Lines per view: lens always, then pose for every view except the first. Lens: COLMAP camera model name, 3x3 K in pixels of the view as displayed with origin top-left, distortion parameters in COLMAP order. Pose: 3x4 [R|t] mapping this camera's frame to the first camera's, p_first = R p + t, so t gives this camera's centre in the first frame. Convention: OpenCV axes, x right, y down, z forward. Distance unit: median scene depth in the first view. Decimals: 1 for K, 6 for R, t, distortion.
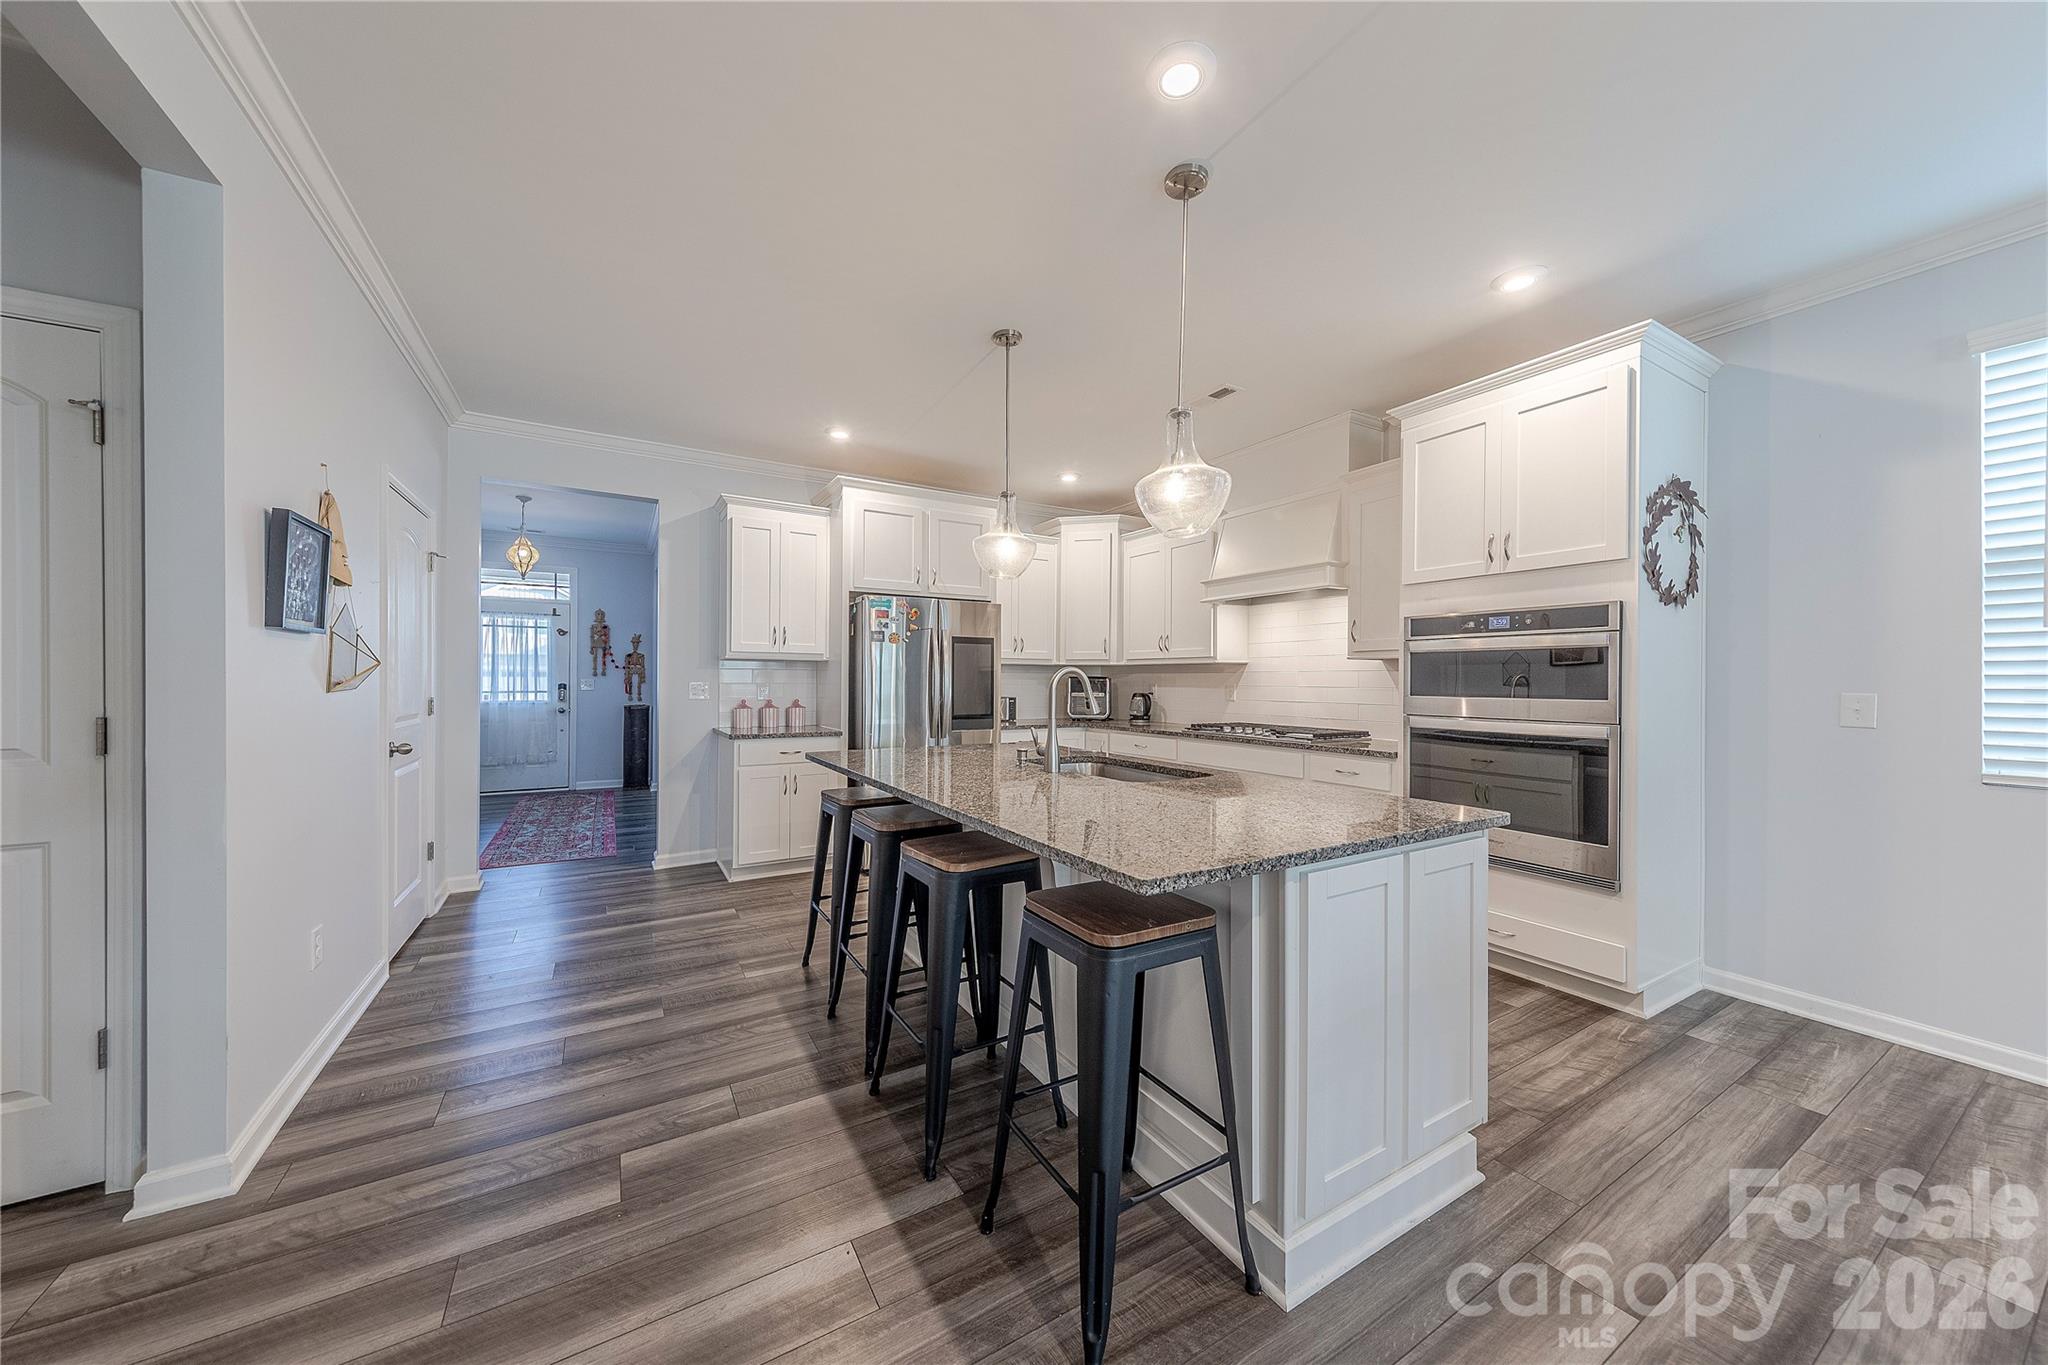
lens RADIAL K [[647.0, 0, 1031.9], [0, 647.0, 679.2], [0, 0, 1]] dist [0.000546, -0.000608]
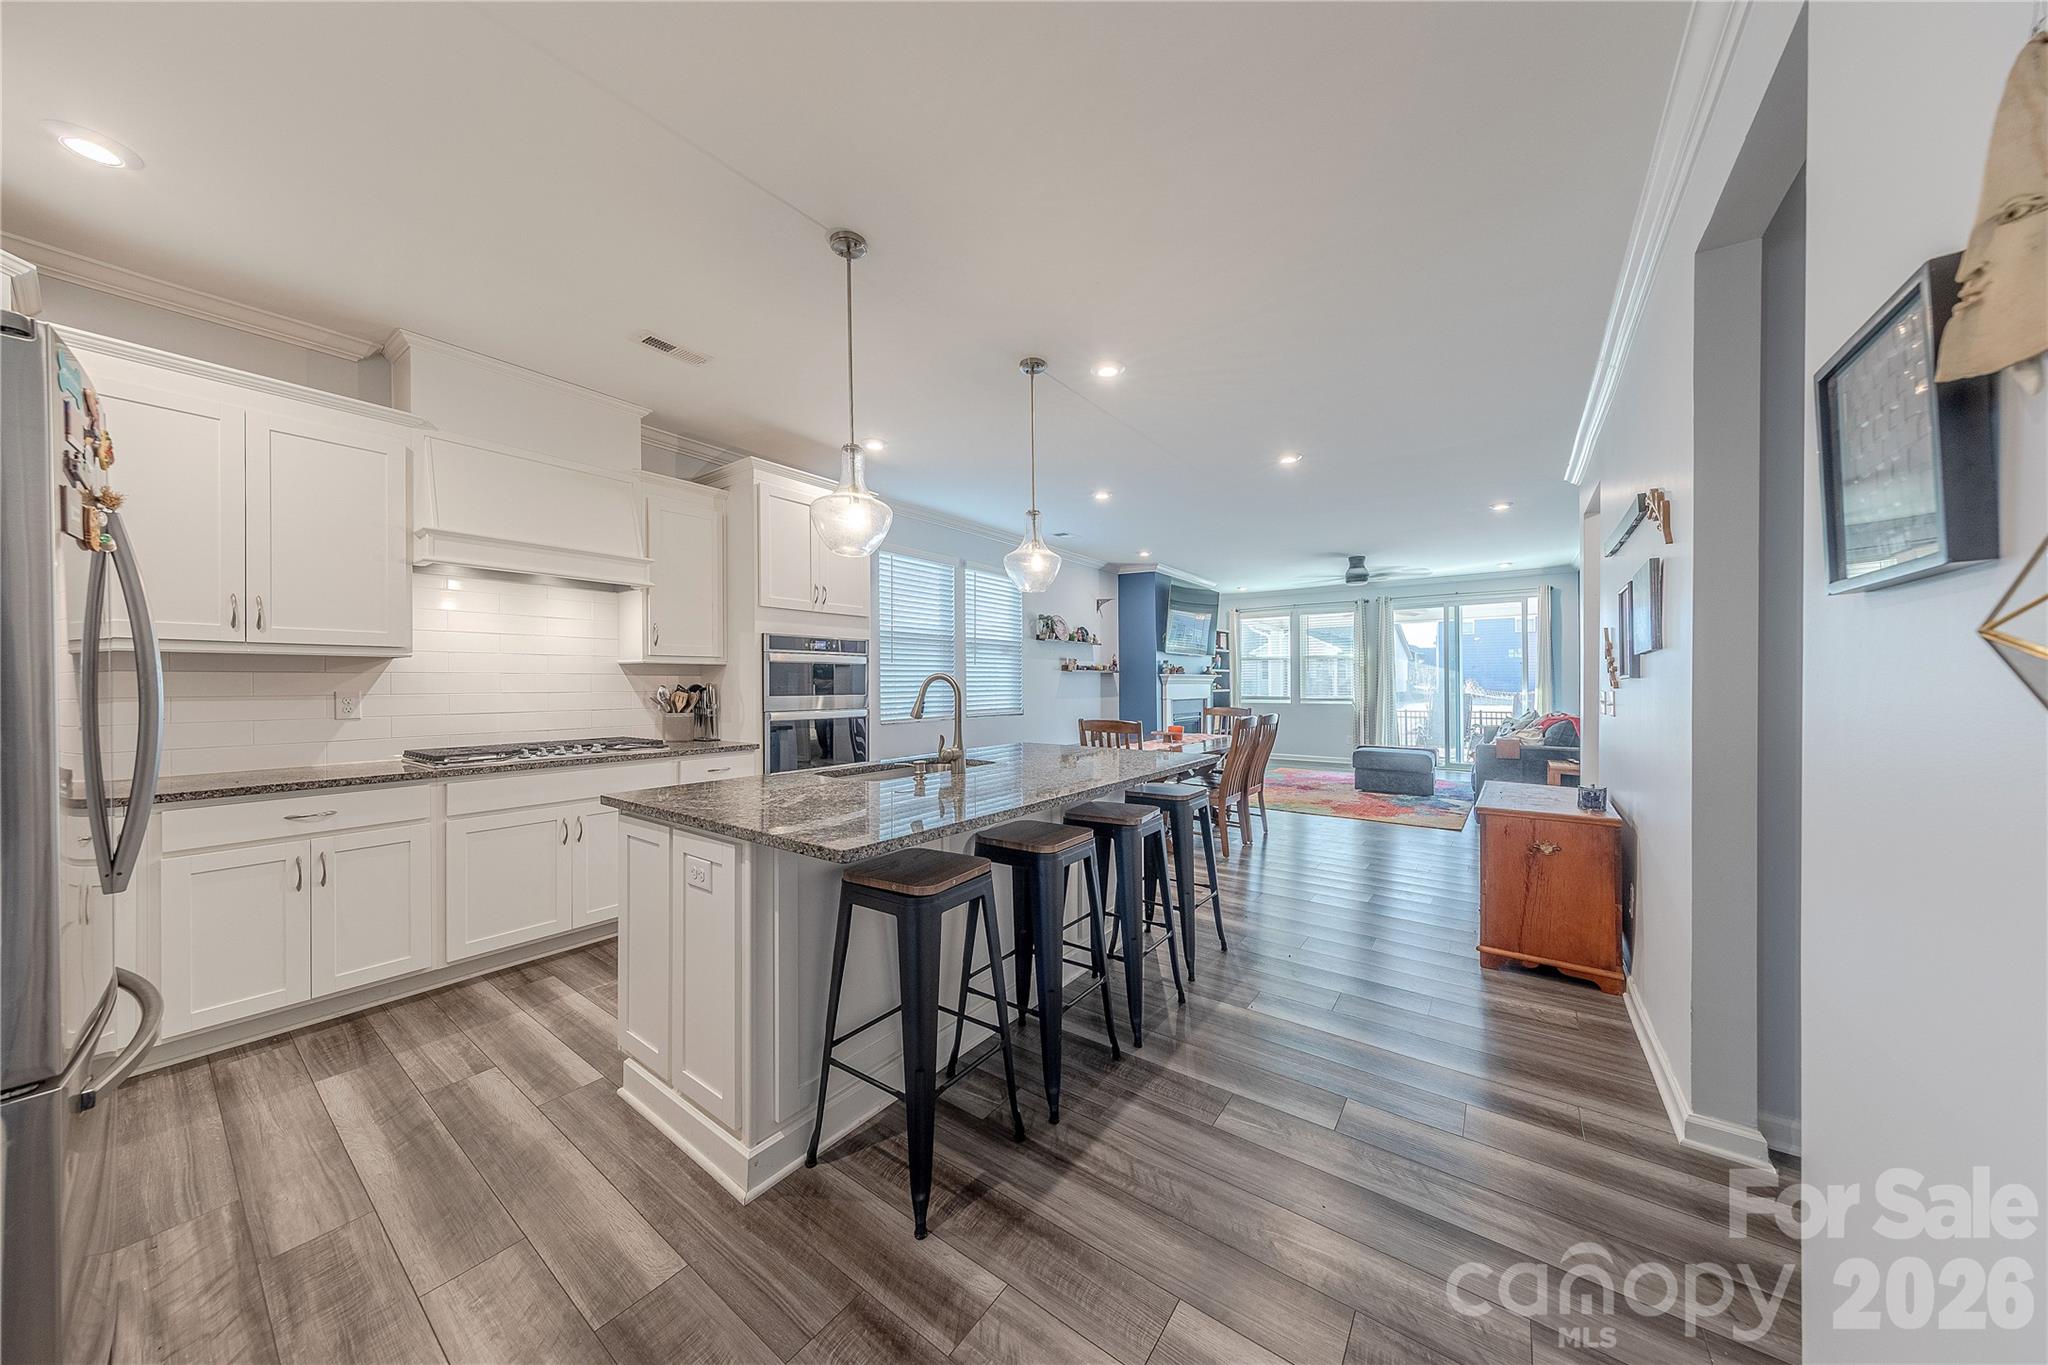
lens RADIAL K [[647.0, 0, 1035.0], [0, 647.0, 684.2], [0, 0, 1]] dist [0.000546, -0.000608]
pose [[-0.358717, -0.005020, 0.933433, -0.843822], [0.000777, 0.999984, 0.005676, -0.005421], [-0.933446, 0.002761, -0.358707, 1.070419]]
